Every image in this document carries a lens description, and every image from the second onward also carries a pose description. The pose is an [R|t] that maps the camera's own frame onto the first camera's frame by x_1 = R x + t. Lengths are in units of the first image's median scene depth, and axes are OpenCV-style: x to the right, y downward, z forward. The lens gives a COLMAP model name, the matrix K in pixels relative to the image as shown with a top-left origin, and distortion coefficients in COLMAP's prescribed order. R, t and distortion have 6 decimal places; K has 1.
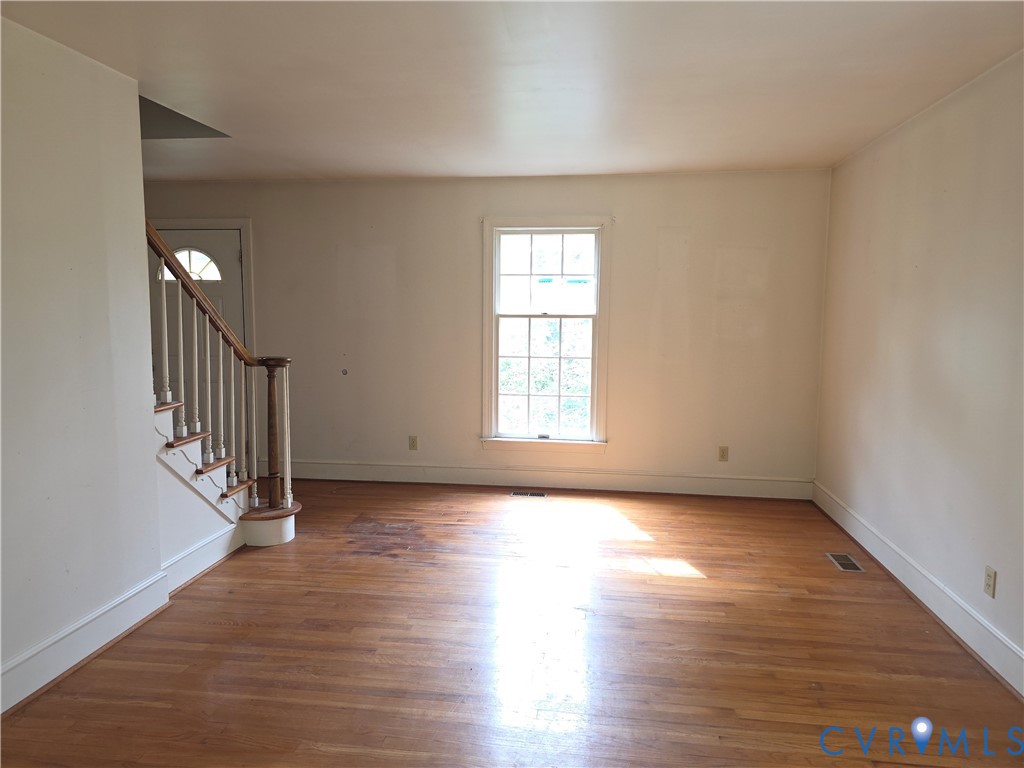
lens RADIAL K [[690.1, 0, 492.4], [0, 690.1, 390.8], [0, 0, 1]] dist [0.047726, -0.001851]
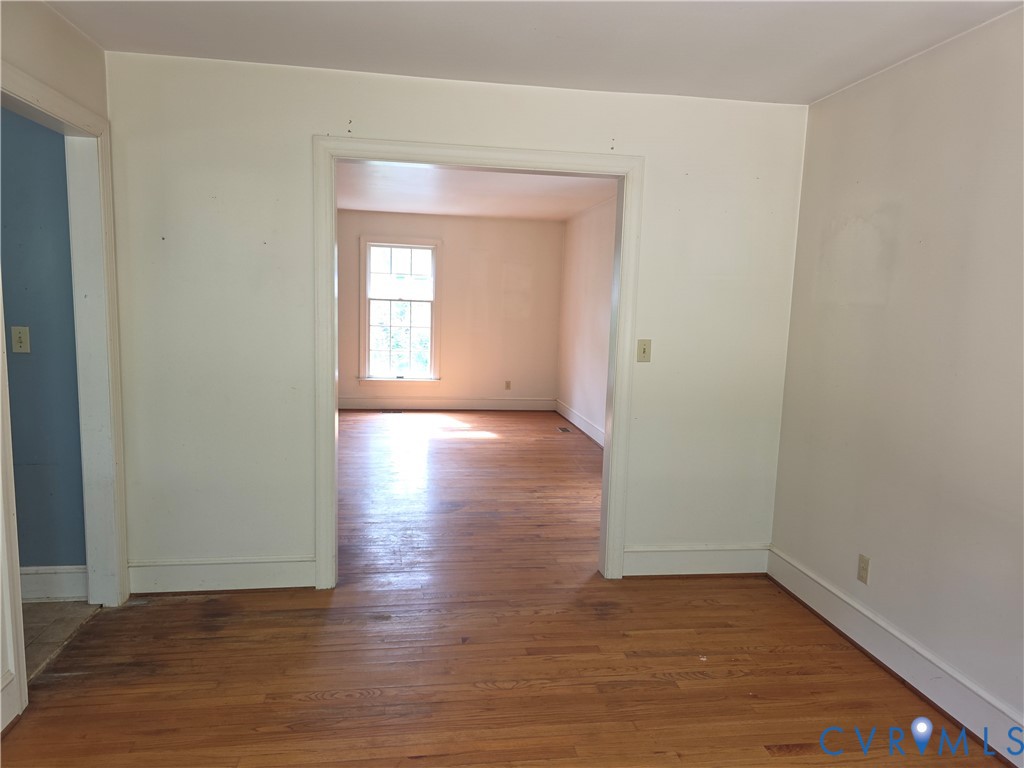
lens RADIAL K [[690.1, 0, 513.0], [0, 690.1, 386.0], [0, 0, 1]] dist [0.047726, -0.001851]
pose [[0.947941, -0.013005, 0.318180, -0.186789], [0.004993, 0.999650, 0.025982, 0.047926], [-0.318407, -0.023041, 0.947674, -0.586558]]
